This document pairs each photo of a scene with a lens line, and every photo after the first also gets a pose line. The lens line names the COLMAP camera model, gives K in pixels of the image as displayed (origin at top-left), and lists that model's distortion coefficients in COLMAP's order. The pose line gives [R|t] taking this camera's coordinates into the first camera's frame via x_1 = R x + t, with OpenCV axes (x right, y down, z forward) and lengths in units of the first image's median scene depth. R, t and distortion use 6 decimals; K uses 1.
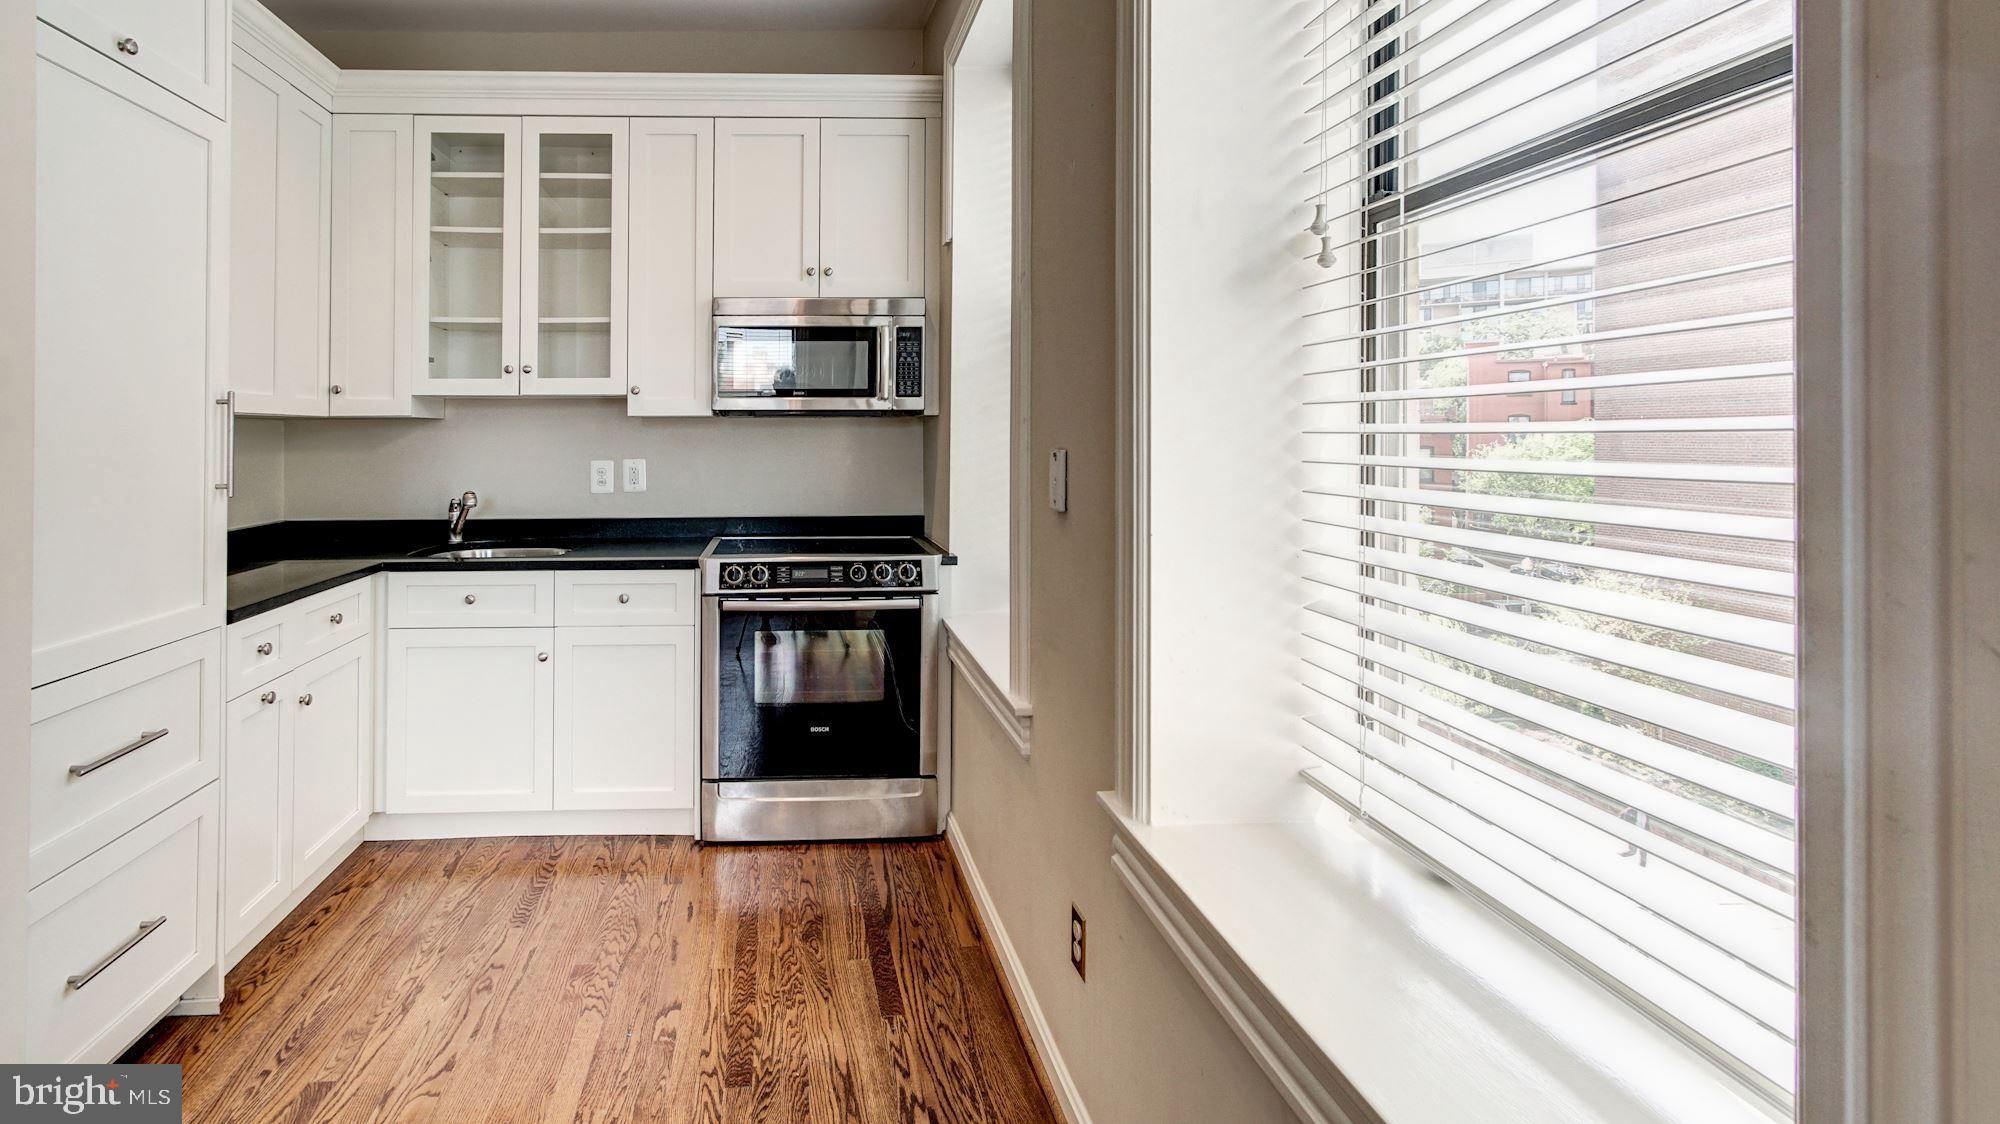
lens RADIAL K [[1114.7, 0, 804.6], [0, 1114.7, 448.6], [0, 0, 1]] dist [-0.005179, -0.000143]
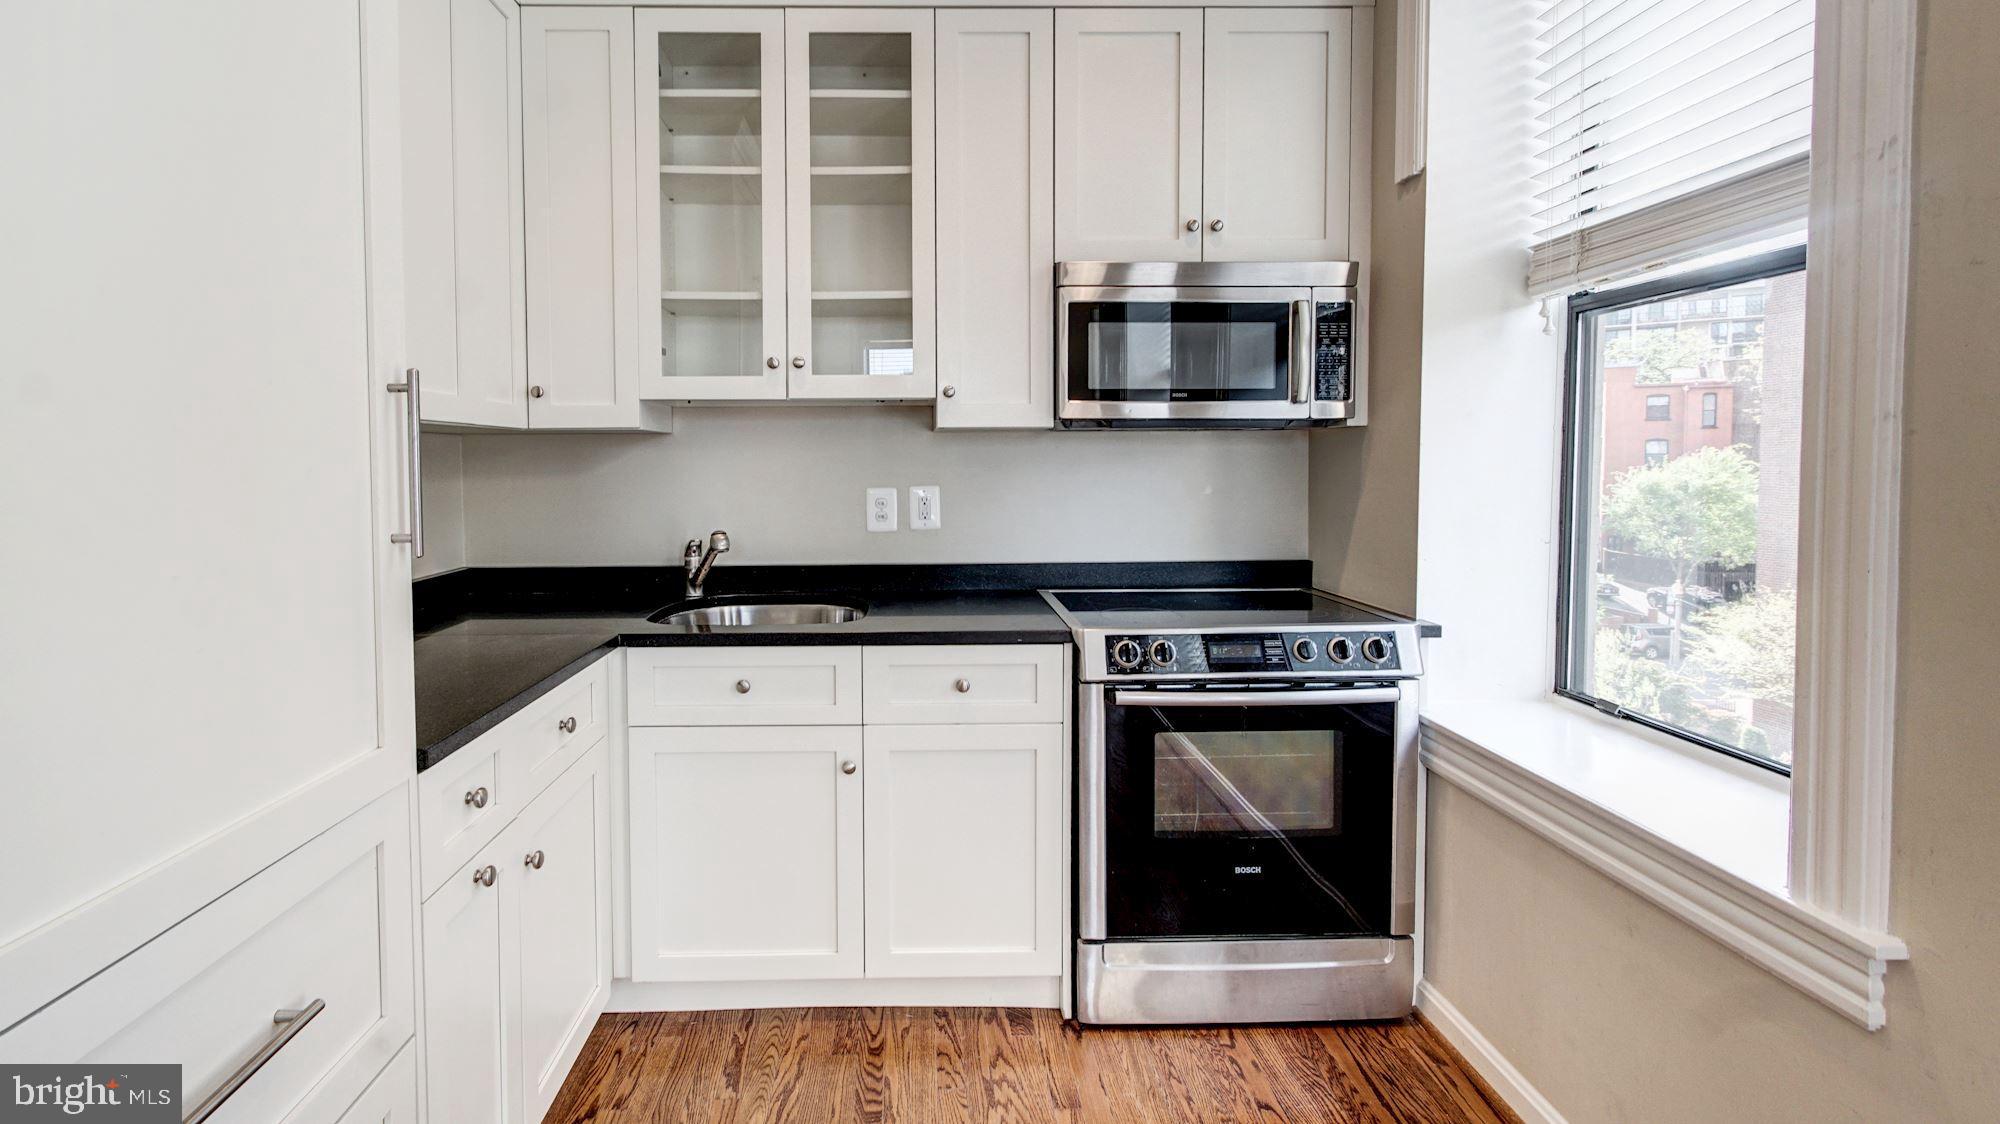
lens RADIAL K [[1146.4, 0, 963.6], [0, 1146.4, 547.1], [0, 0, 1]] dist [-0.014158, 0.001569]
pose [[0.999993, -0.000718, -0.003690, -0.159961], [0.000952, 0.997955, 0.063912, 0.001266], [0.003637, -0.063915, 0.997949, 0.284773]]
